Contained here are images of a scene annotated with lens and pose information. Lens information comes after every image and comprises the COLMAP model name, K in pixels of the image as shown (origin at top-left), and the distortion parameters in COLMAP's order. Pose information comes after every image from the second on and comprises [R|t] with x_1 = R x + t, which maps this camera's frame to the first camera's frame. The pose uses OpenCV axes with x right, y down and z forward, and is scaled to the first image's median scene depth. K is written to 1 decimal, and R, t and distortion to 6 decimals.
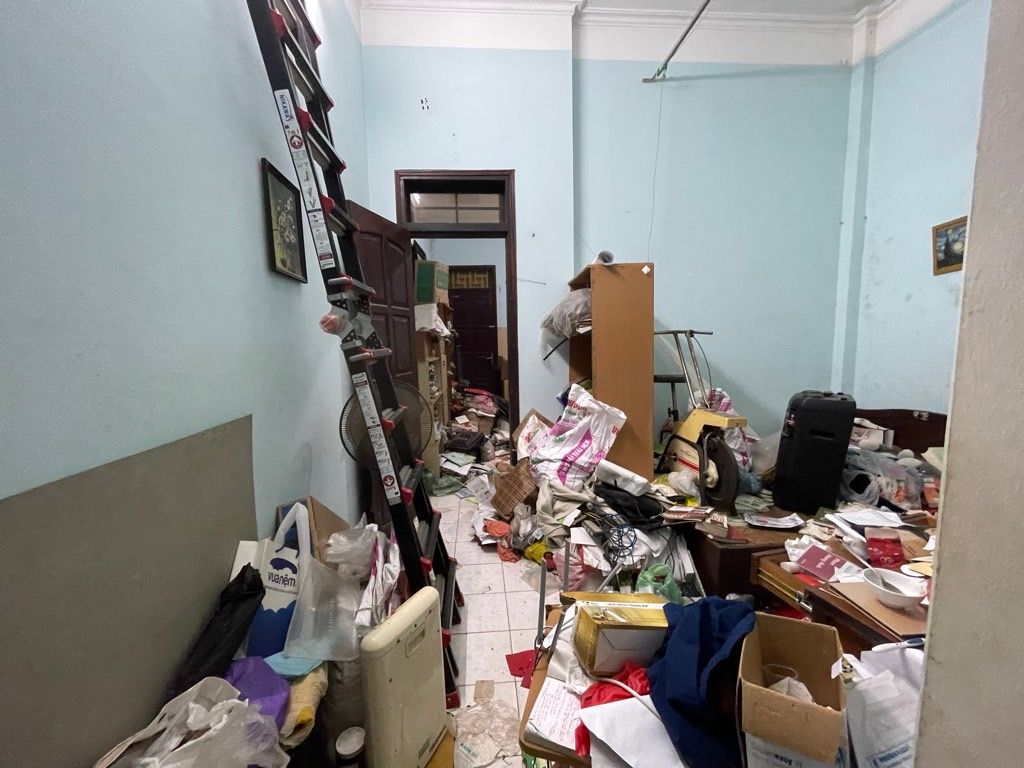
lens RADIAL K [[411.5, 0, 514.1], [0, 411.5, 382.8], [0, 0, 1]] dist [-0.000863, -0.000017]
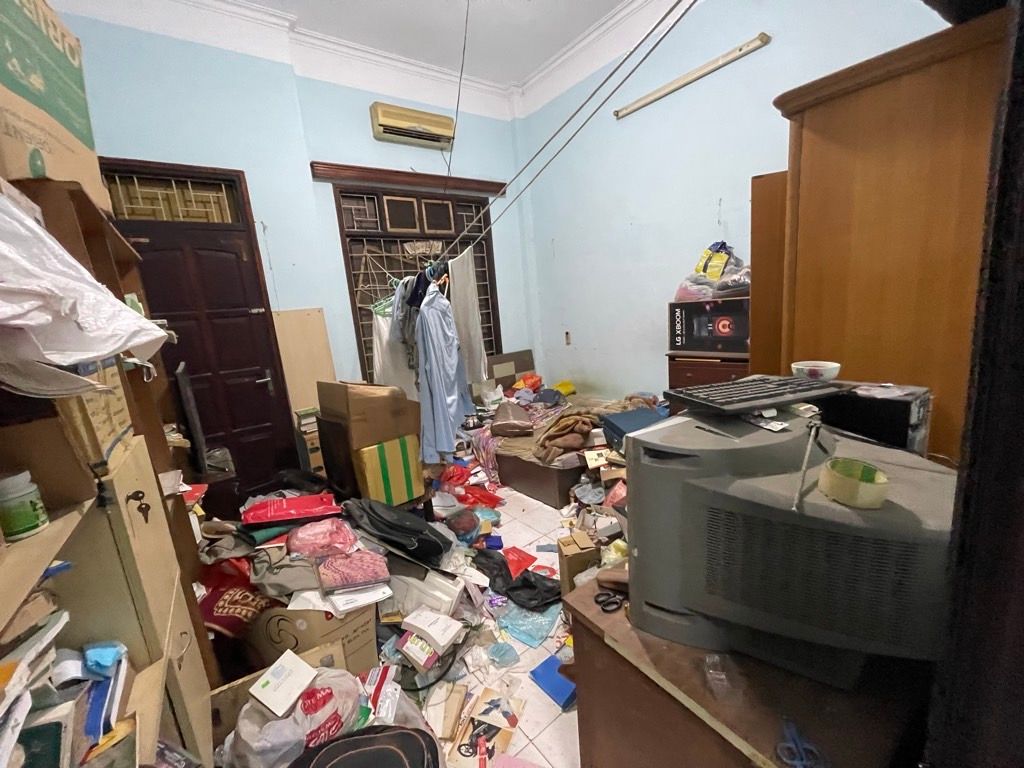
lens RADIAL K [[411.5, 0, 515.1], [0, 411.5, 384.4], [0, 0, 1]] dist [-0.000863, -0.000017]
pose [[0.830299, -0.157287, 0.534662, -0.074892], [0.134256, 0.987546, 0.082026, -0.056482], [-0.540905, 0.003675, 0.841076, 0.468262]]
